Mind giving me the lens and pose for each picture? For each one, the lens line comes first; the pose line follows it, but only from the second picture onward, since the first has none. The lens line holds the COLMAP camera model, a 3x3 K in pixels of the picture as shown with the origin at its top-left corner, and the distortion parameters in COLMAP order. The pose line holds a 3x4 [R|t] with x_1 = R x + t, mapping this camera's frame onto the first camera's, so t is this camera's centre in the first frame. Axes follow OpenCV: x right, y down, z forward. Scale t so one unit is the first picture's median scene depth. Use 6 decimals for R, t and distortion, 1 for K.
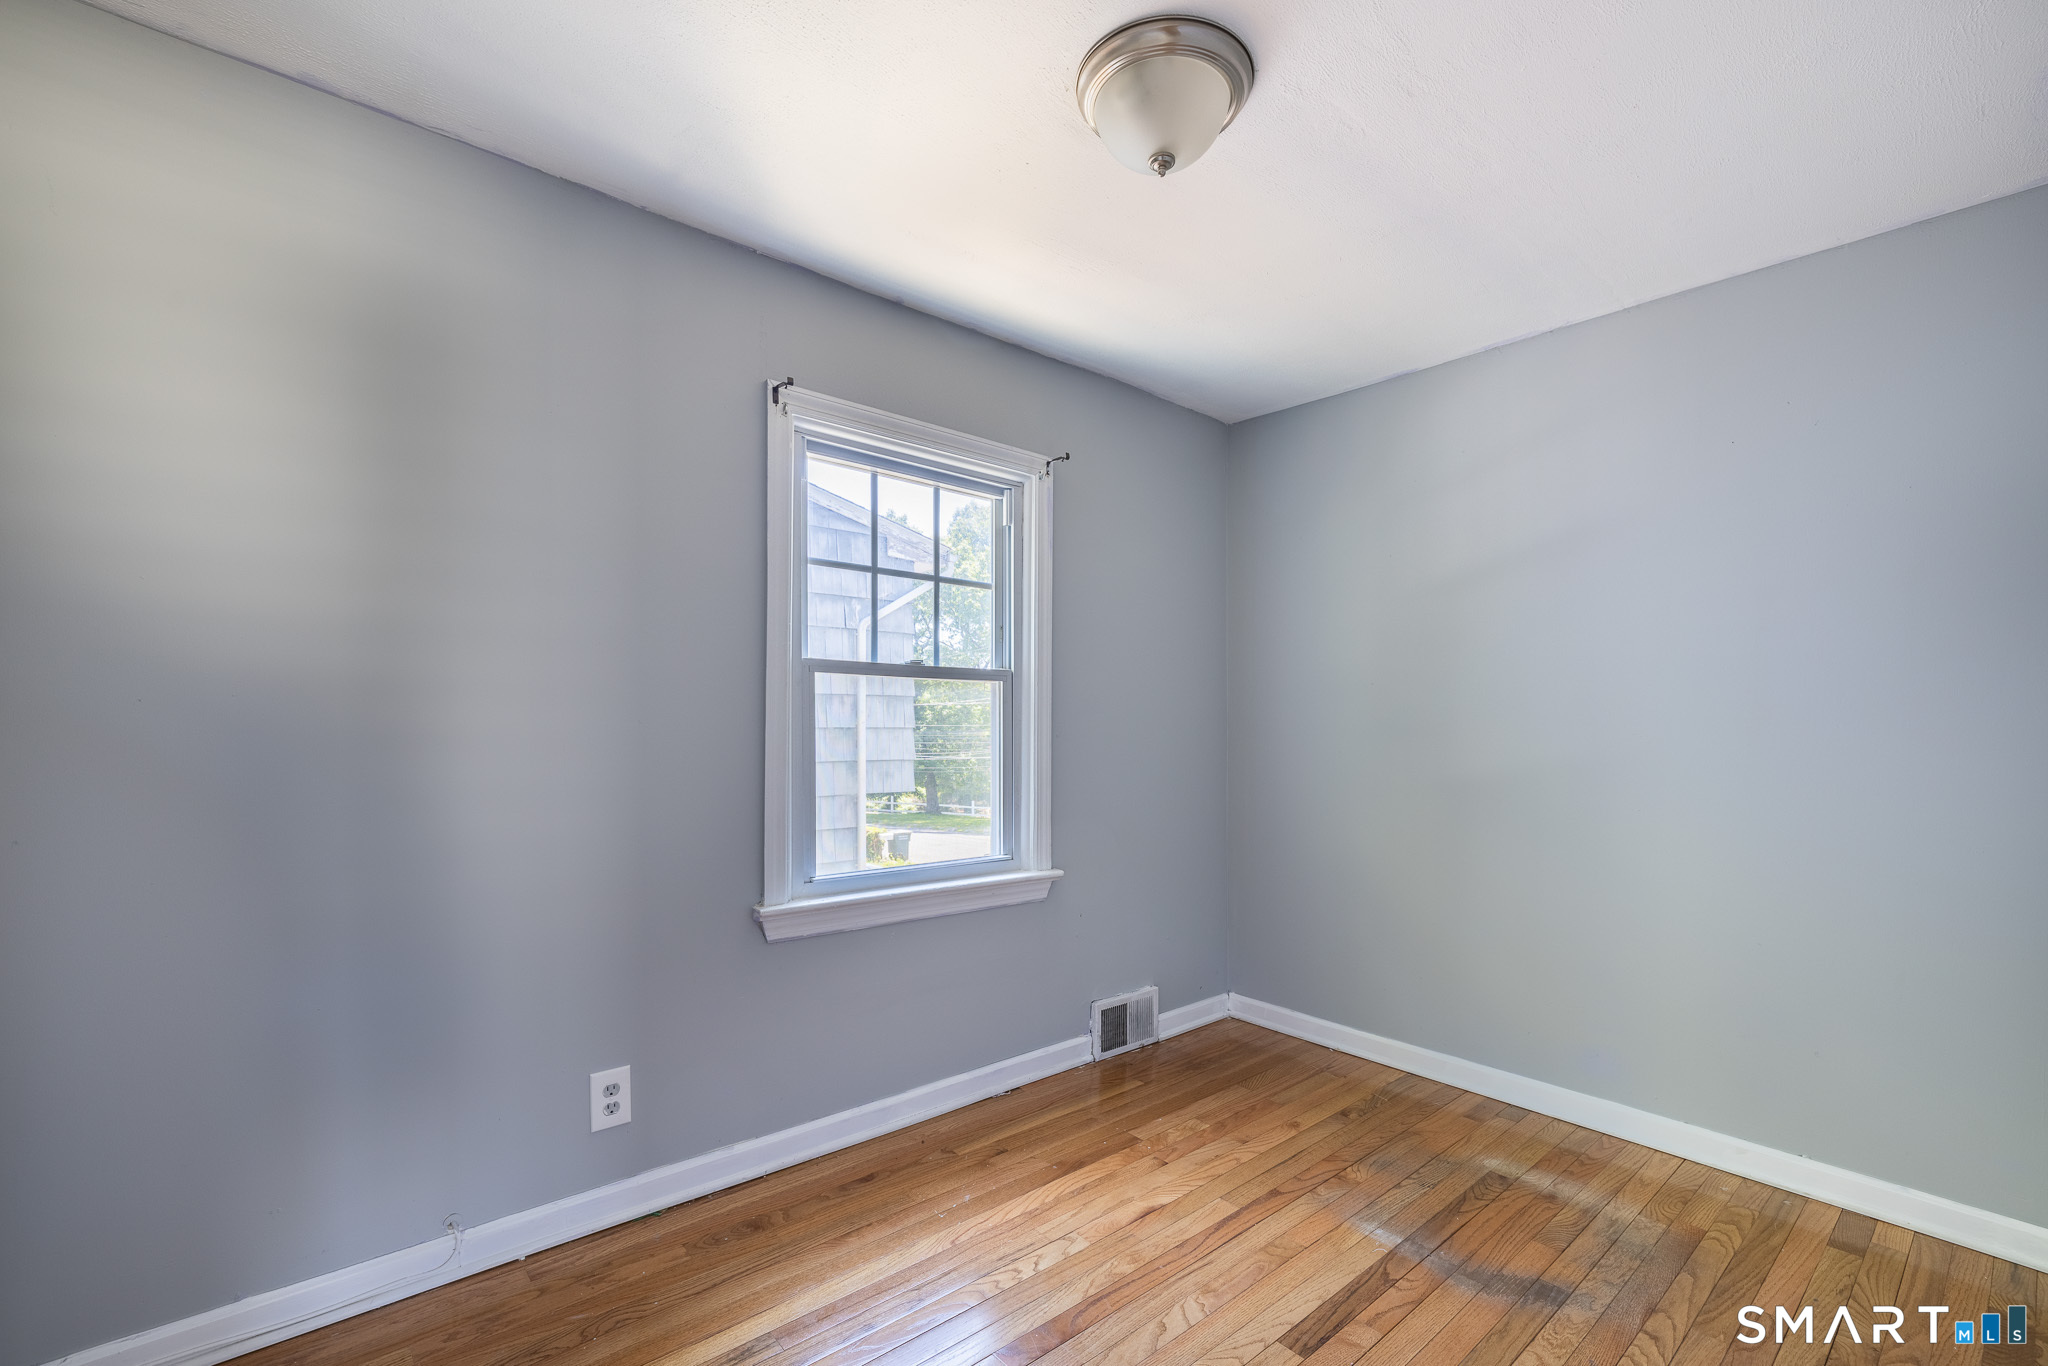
lens RADIAL K [[860.9, 0, 1002.8], [0, 860.9, 754.3], [0, 0, 1]] dist [-0.004064, -0.000678]
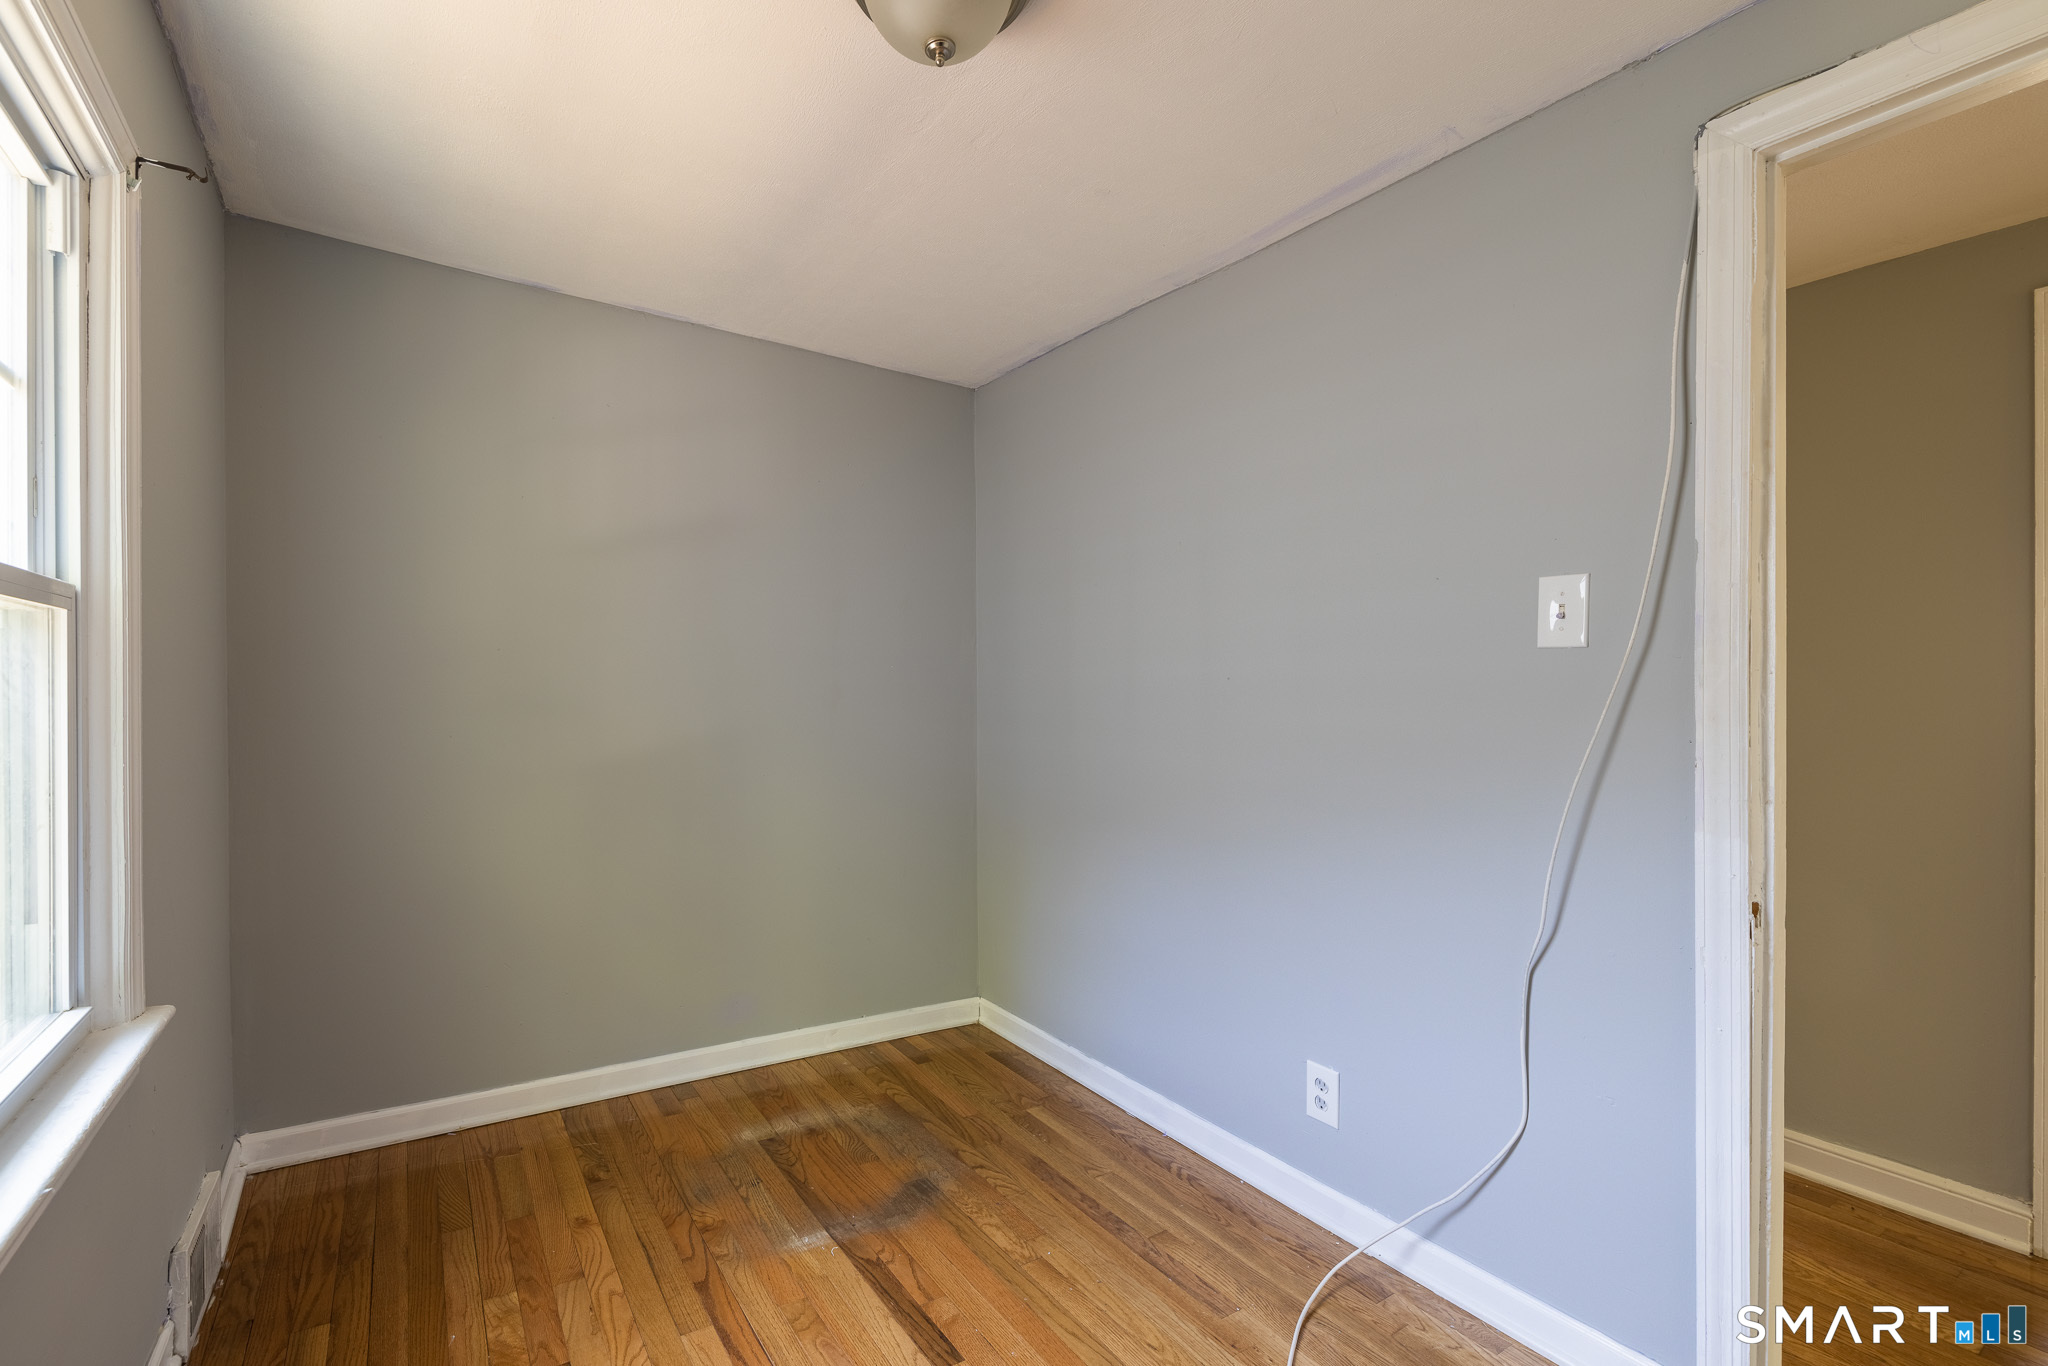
lens RADIAL K [[907.5, 0, 1016.8], [0, 907.5, 687.2], [0, 0, 1]] dist [0.000643, -0.000756]
pose [[0.126140, 0.008169, 0.991979, -0.452101], [0.023602, 0.999658, -0.011233, -0.031608], [-0.991732, 0.024829, 0.125904, 0.535727]]
